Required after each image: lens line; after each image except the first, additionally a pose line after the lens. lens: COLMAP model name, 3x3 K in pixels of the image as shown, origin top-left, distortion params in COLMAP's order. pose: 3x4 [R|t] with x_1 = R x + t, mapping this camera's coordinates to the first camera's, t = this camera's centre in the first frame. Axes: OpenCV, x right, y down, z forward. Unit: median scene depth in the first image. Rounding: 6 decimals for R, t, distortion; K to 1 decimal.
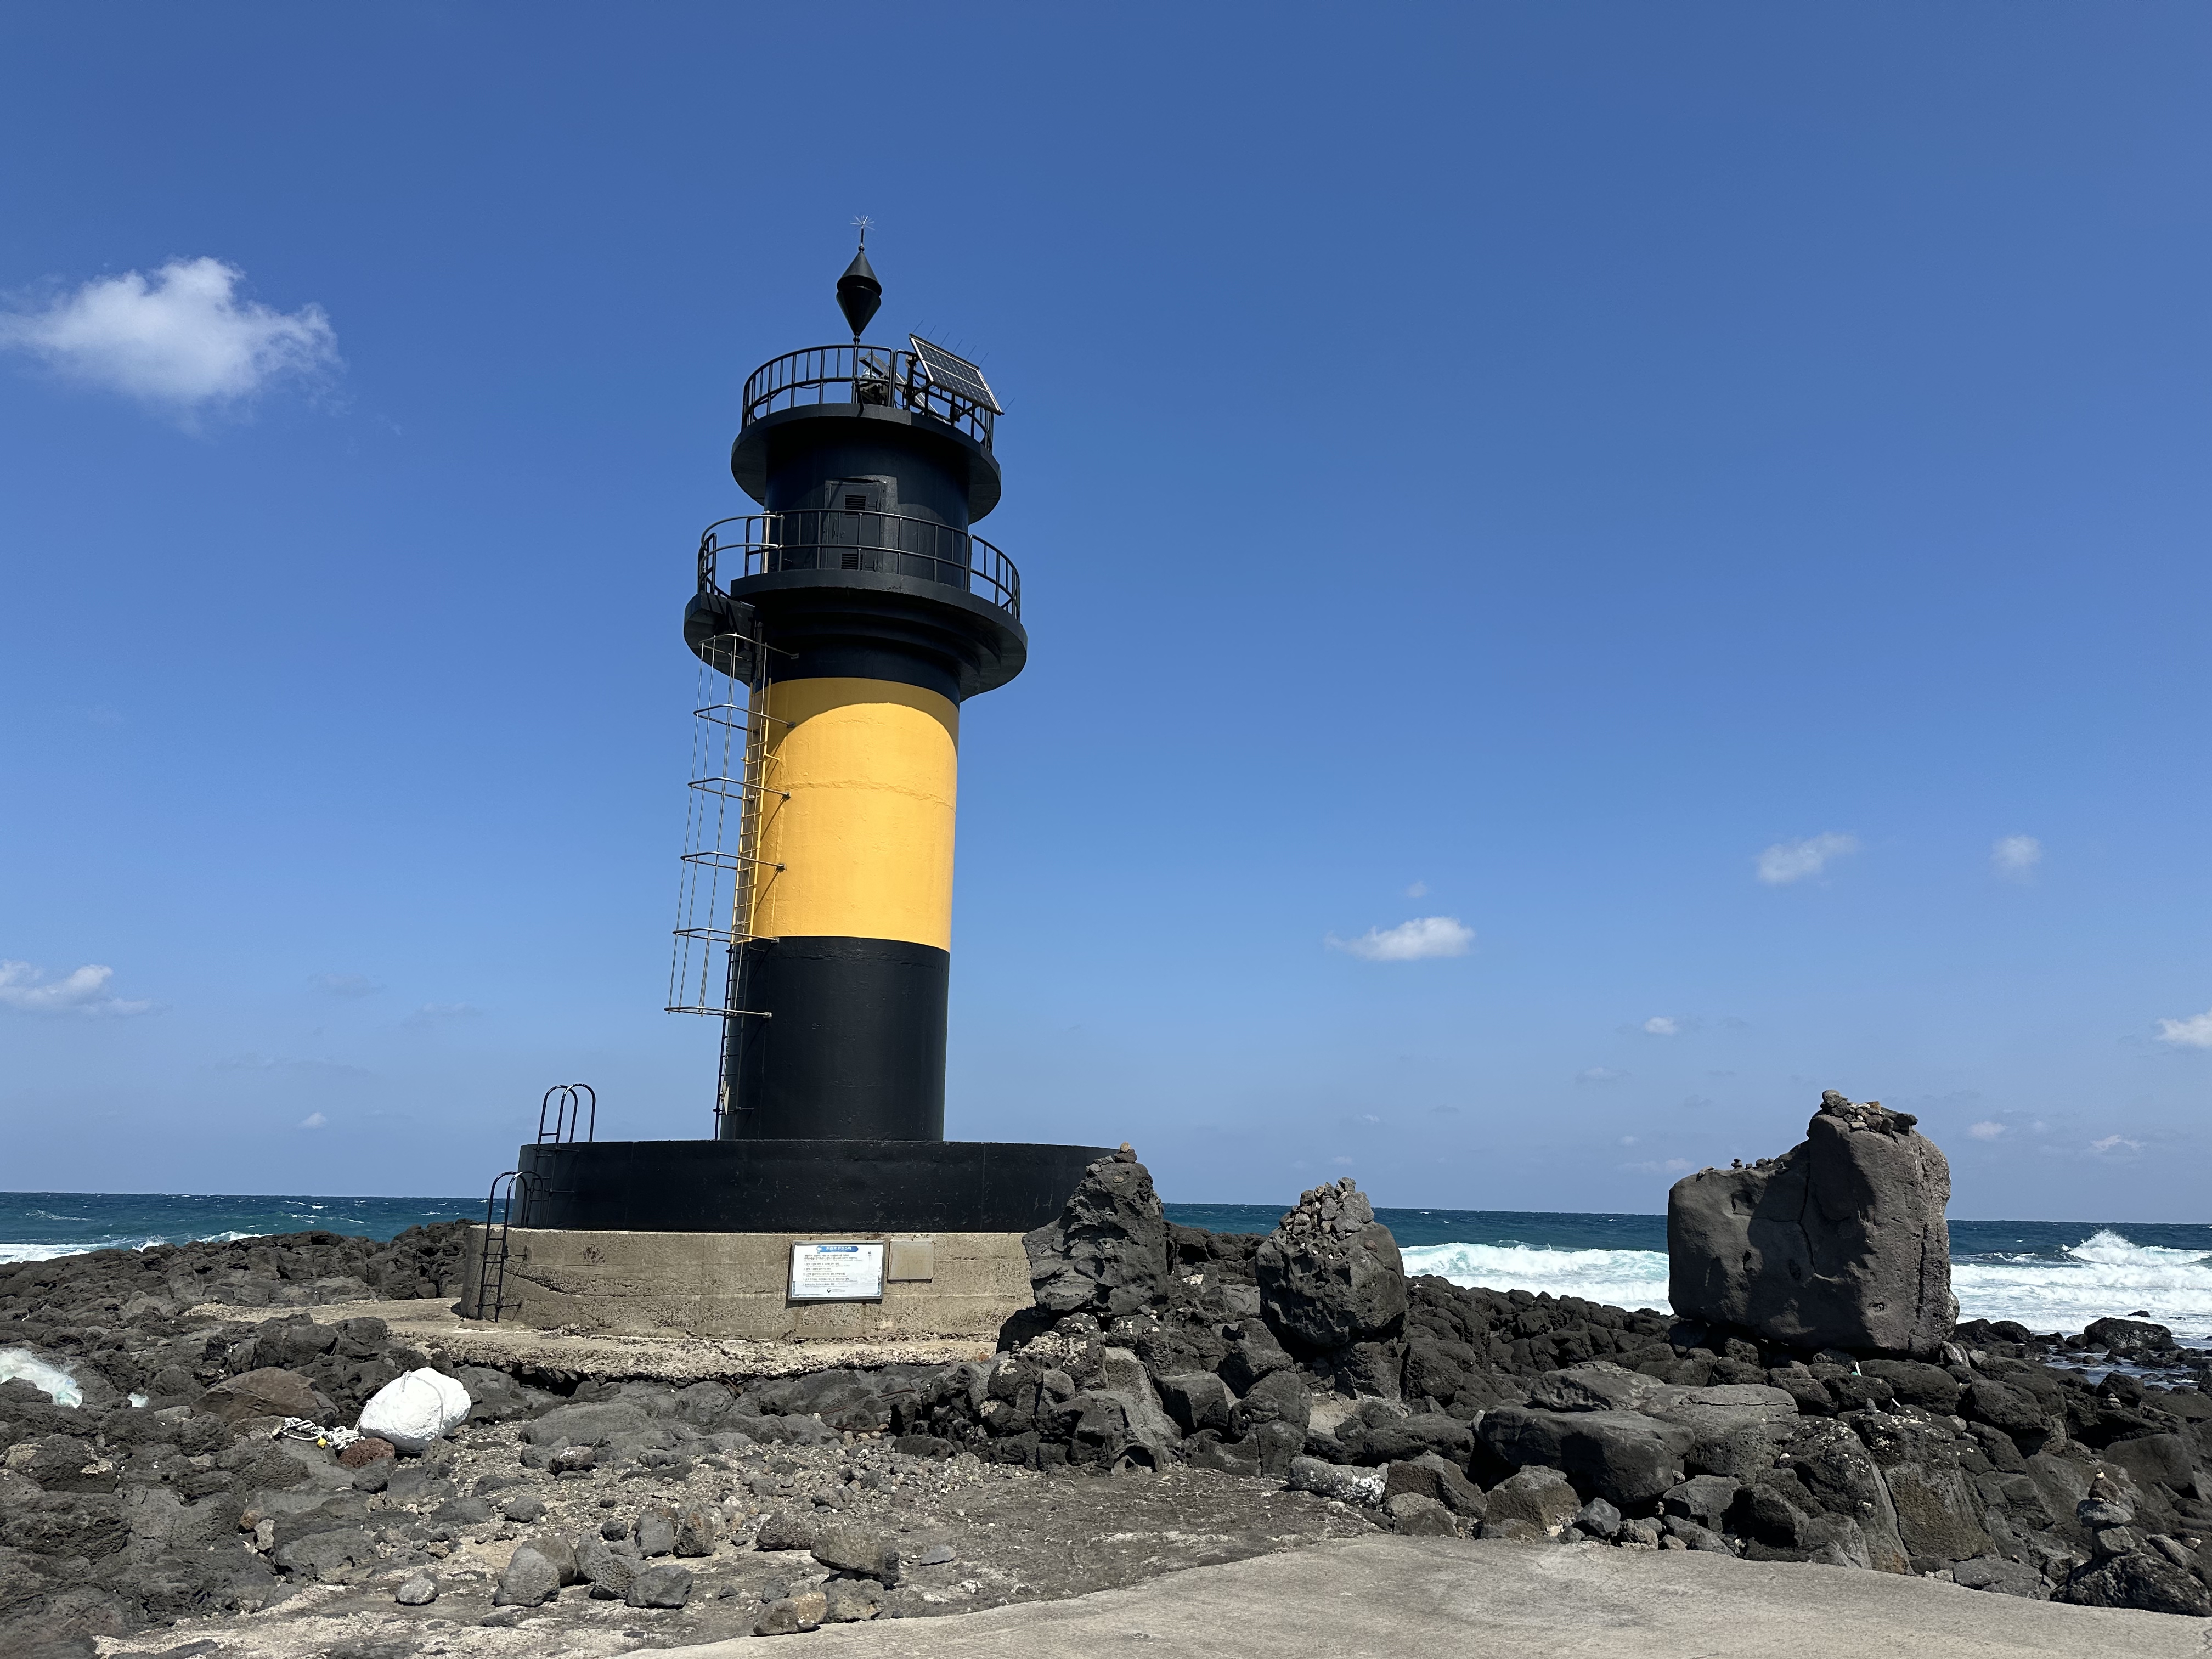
lens RADIAL K [[1533.5, 0, 1106.0], [0, 1533.5, 829.5], [0, 0, 1]] dist [0.108045, -0.165310]
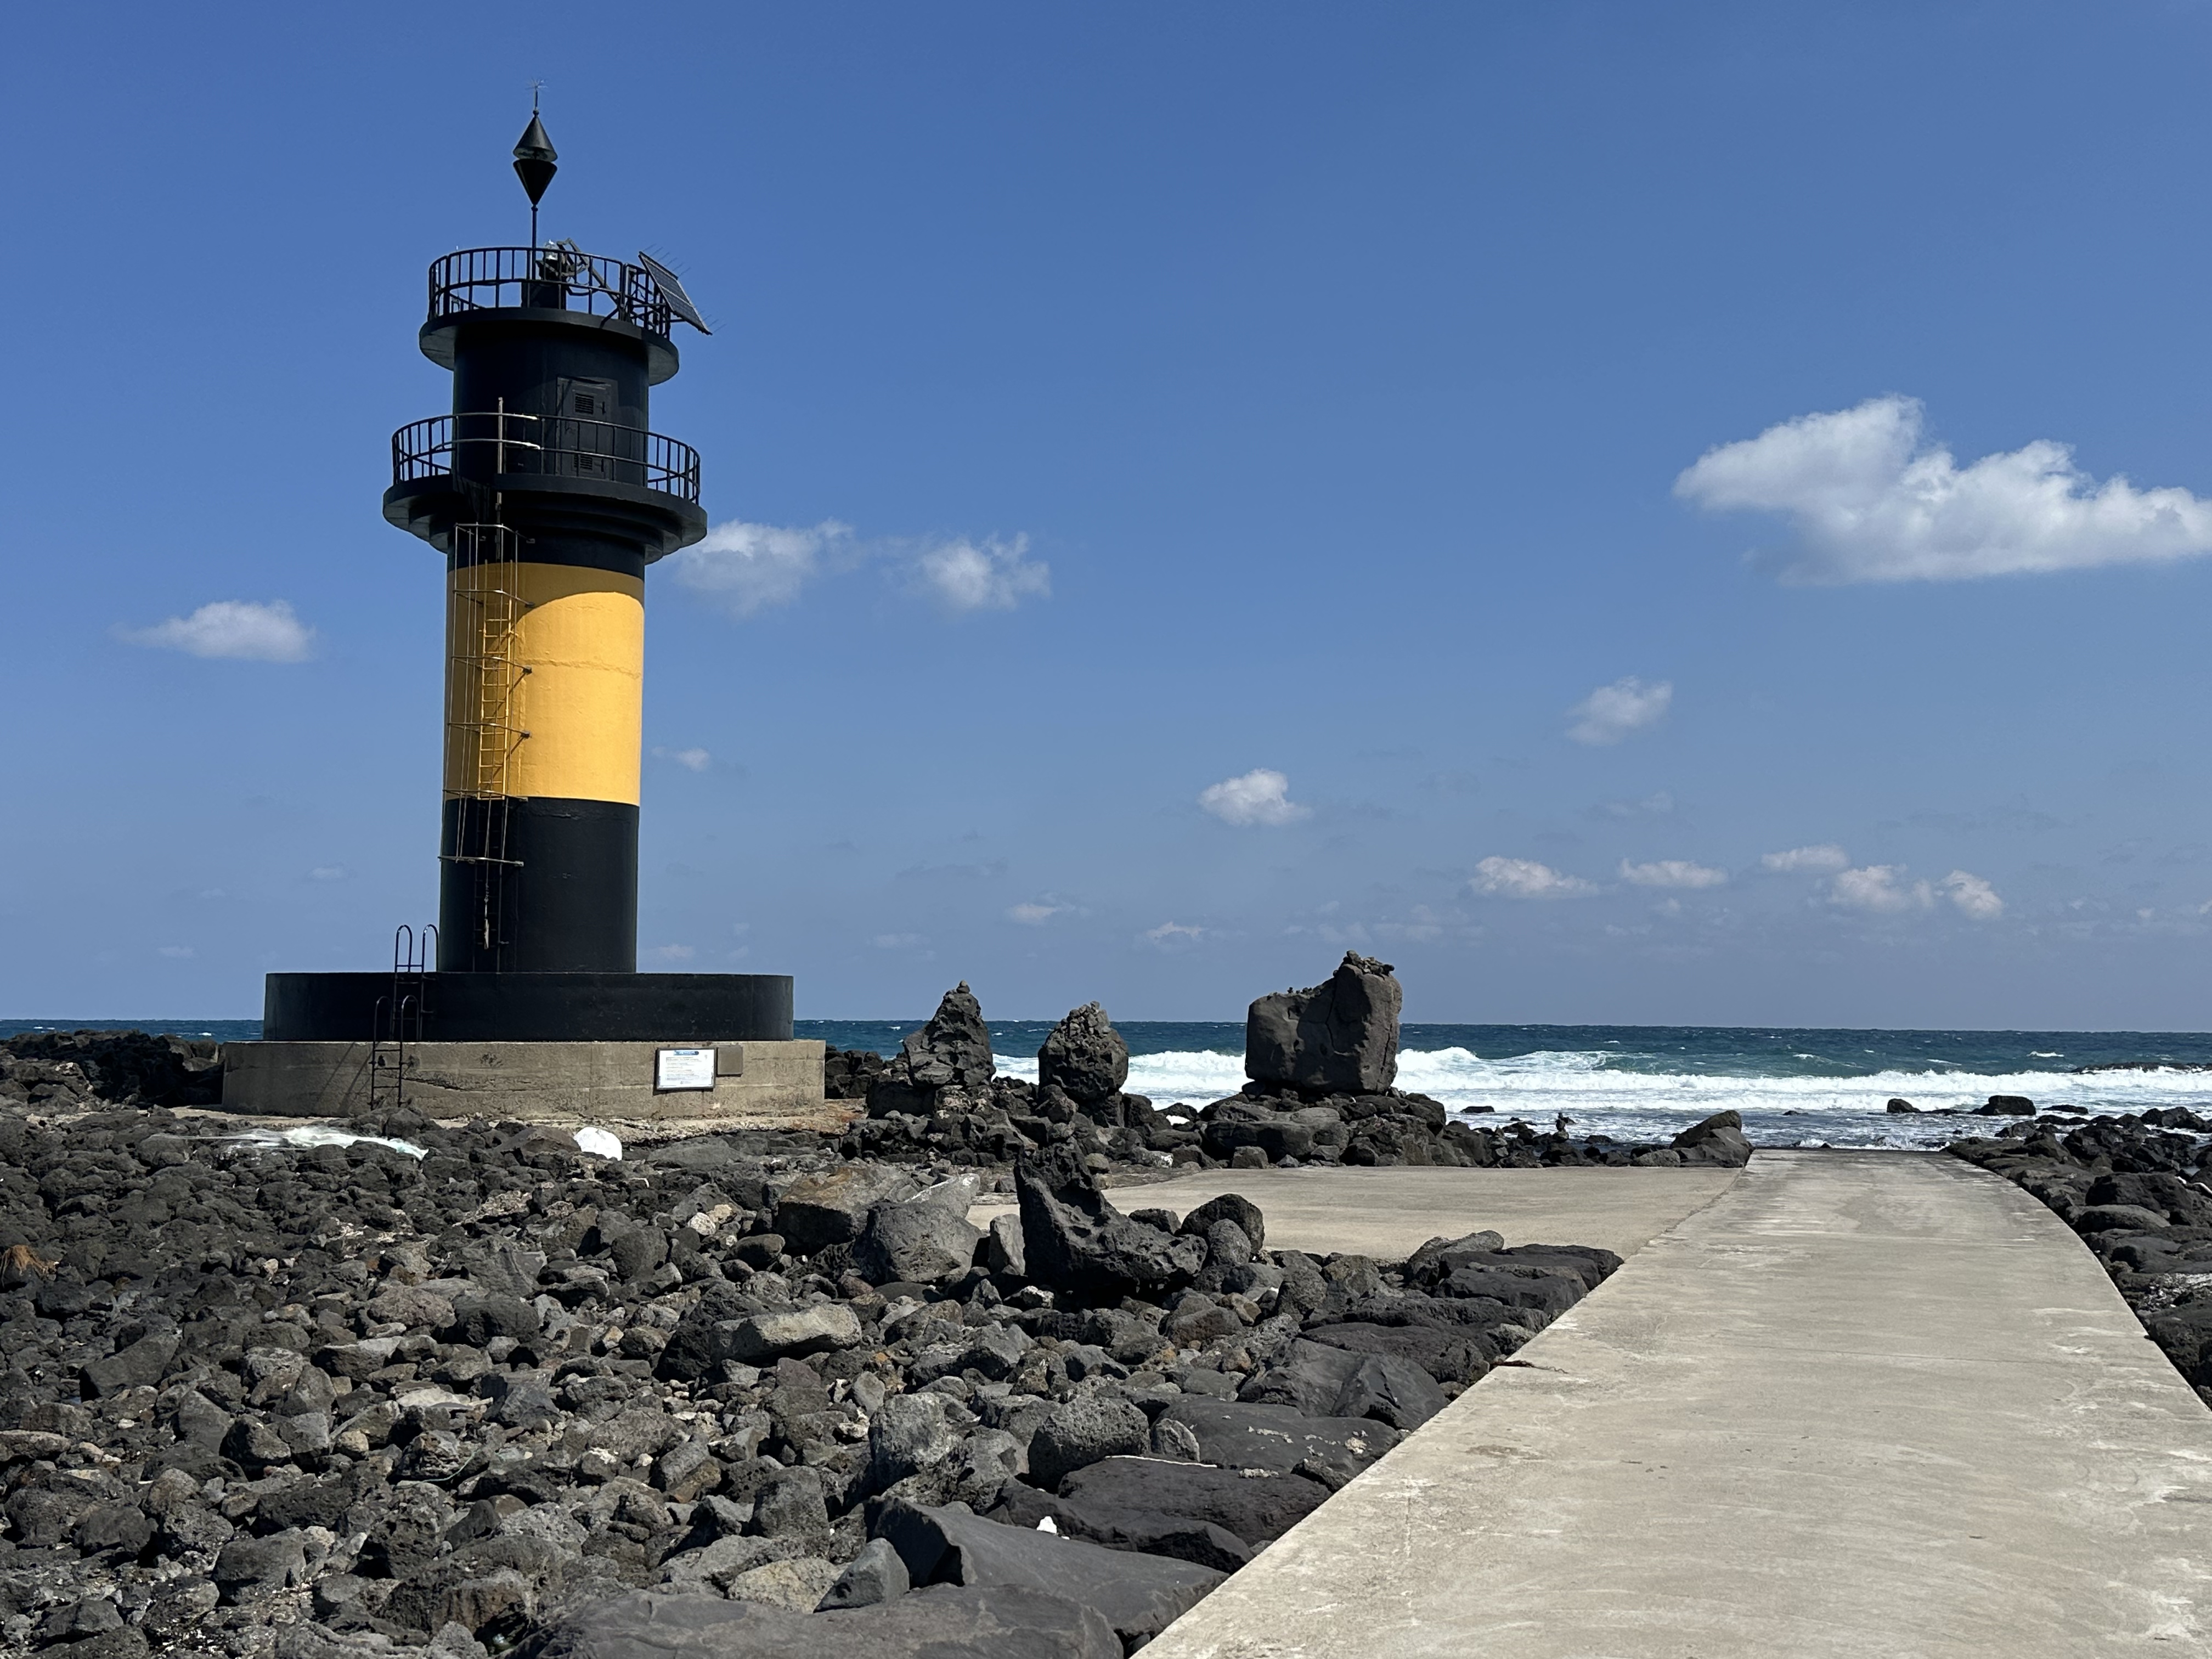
lens RADIAL K [[2312.0, 0, 1106.0], [0, 2312.0, 829.5], [0, 0, 1]] dist [0.114011, -0.000698]
pose [[0.871123, 0.030036, 0.490145, -0.858519], [-0.108948, 0.985074, 0.133264, -0.230697], [-0.478826, -0.169490, 0.861393, -0.887225]]
